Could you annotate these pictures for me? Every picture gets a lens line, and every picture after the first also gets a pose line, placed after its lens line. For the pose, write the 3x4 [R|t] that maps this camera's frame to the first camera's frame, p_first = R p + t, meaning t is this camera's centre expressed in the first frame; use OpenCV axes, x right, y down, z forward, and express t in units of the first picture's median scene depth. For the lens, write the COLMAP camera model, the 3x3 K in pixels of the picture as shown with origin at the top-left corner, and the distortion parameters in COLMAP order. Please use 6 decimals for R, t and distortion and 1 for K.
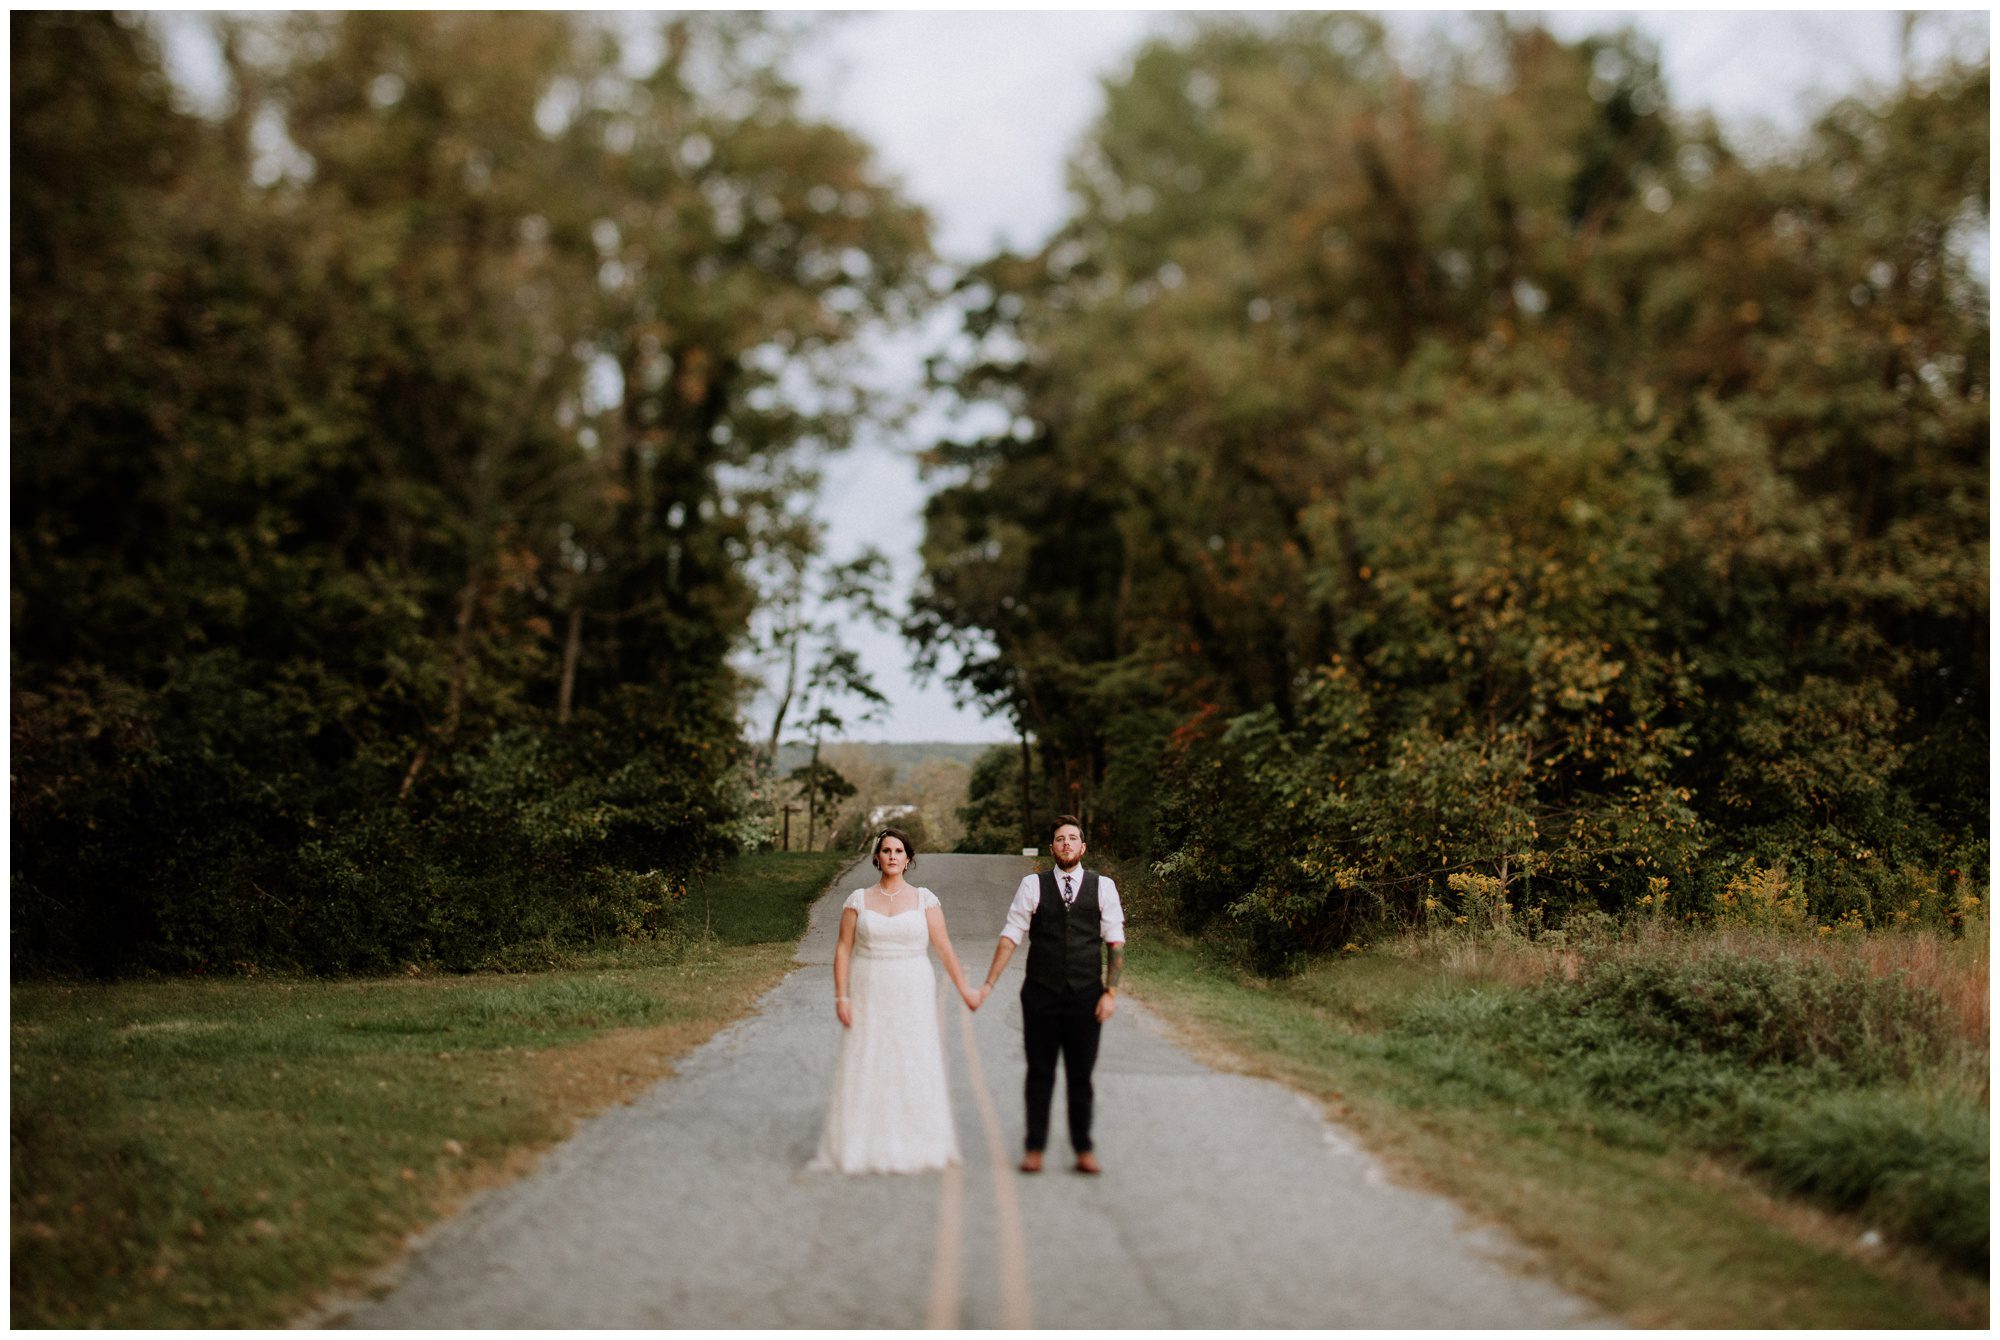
lens RADIAL K [[2555.1, 0, 998.0], [0, 2555.1, 669.0], [0, 0, 1]] dist [0.129848, 0.000000]
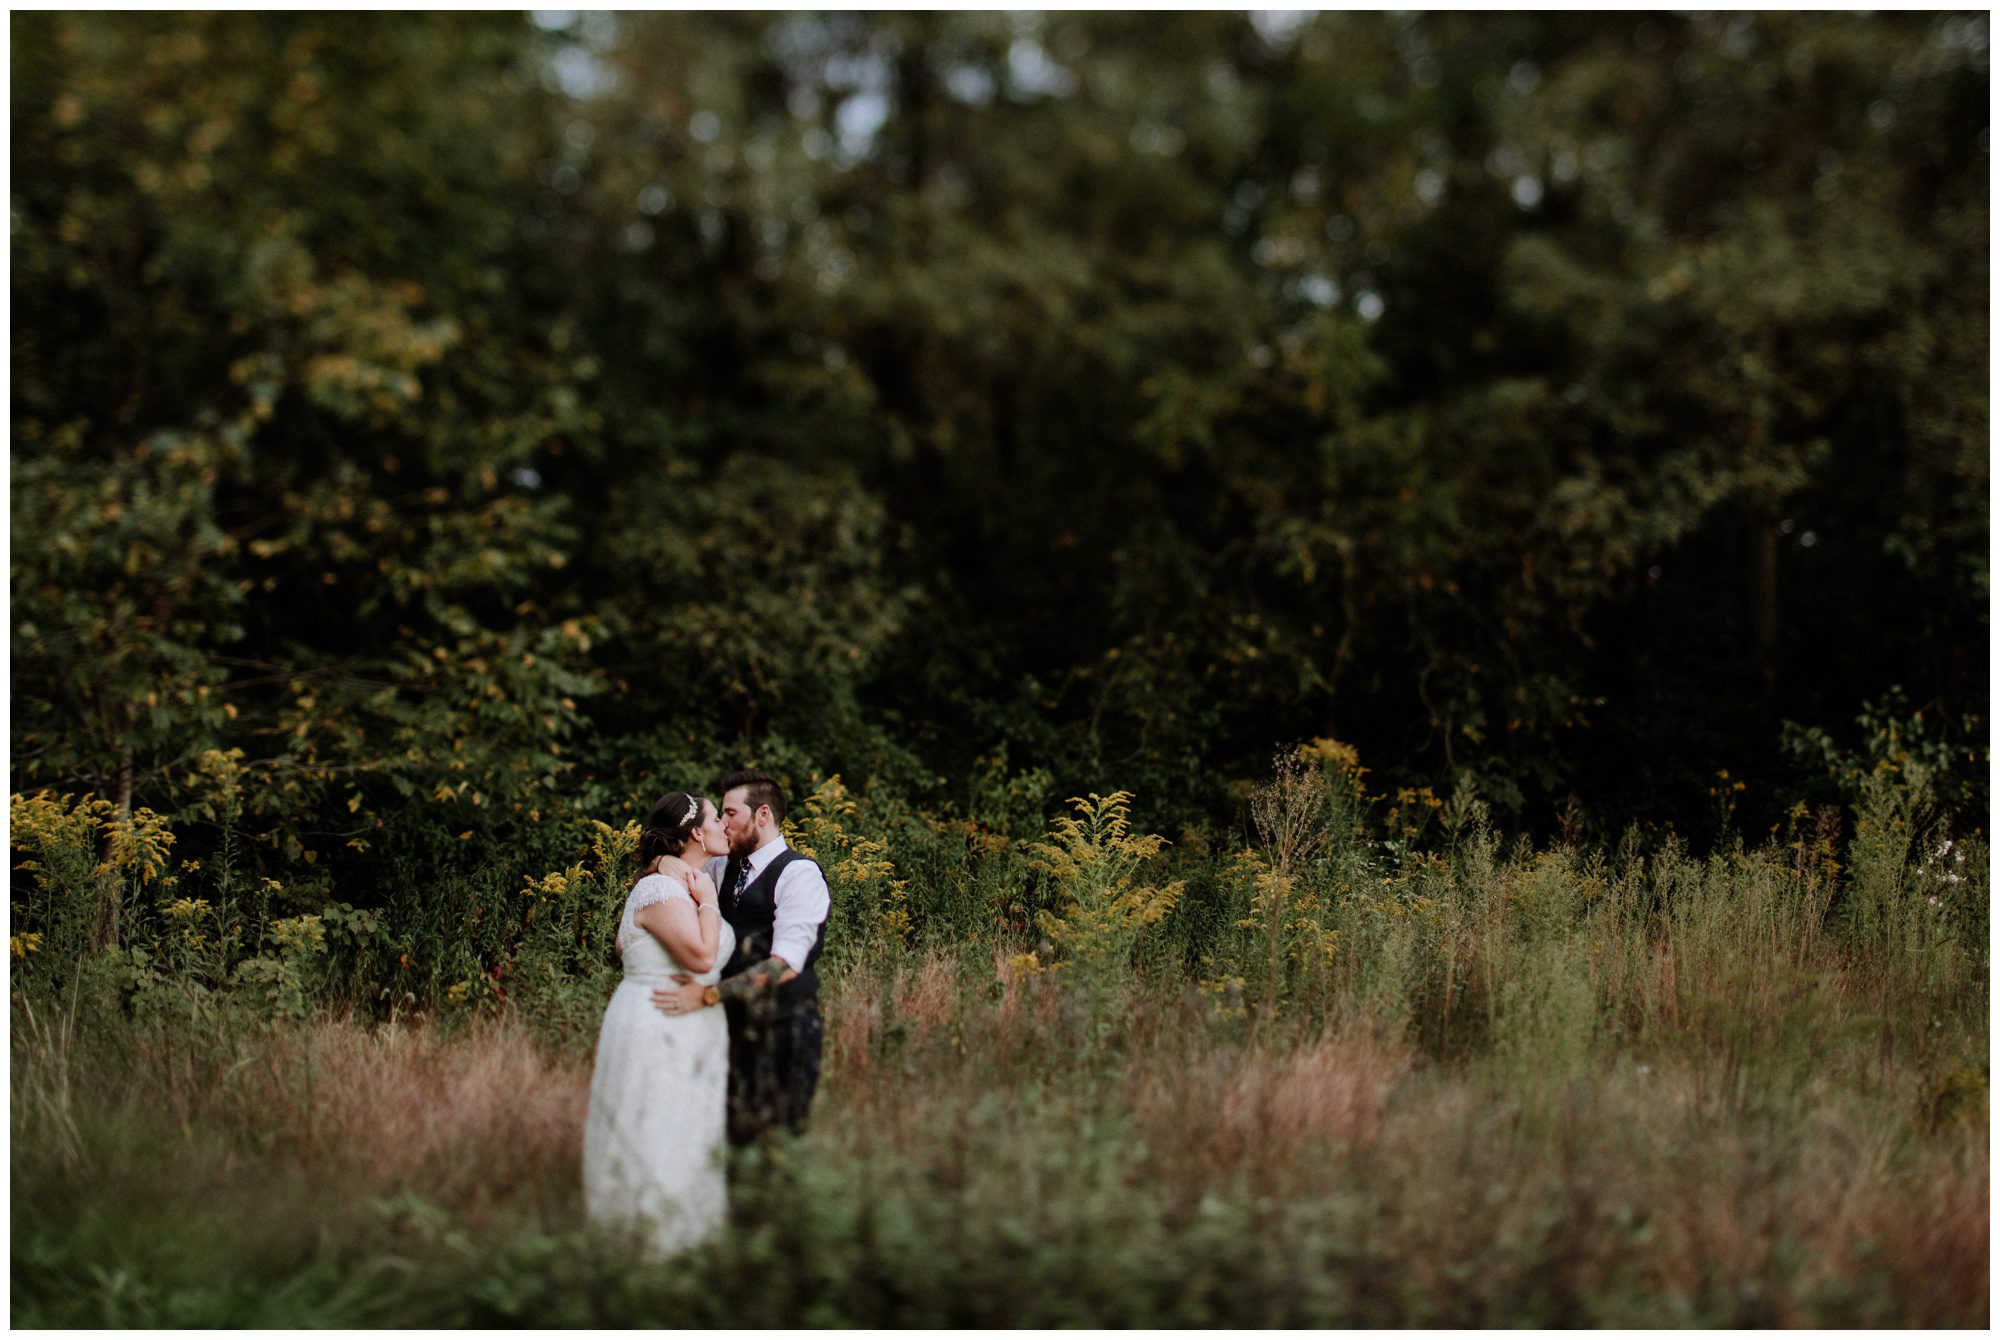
lens RADIAL K [[2555.1, 0, 999.6], [0, 2555.1, 663.6], [0, 0, 1]] dist [0.129848, 0.000000]
pose [[0.846521, 0.056573, 0.529341, 0.089551], [-0.059770, 0.998151, -0.011093, 0.049644], [-0.528989, -0.022248, 0.848337, 0.549230]]
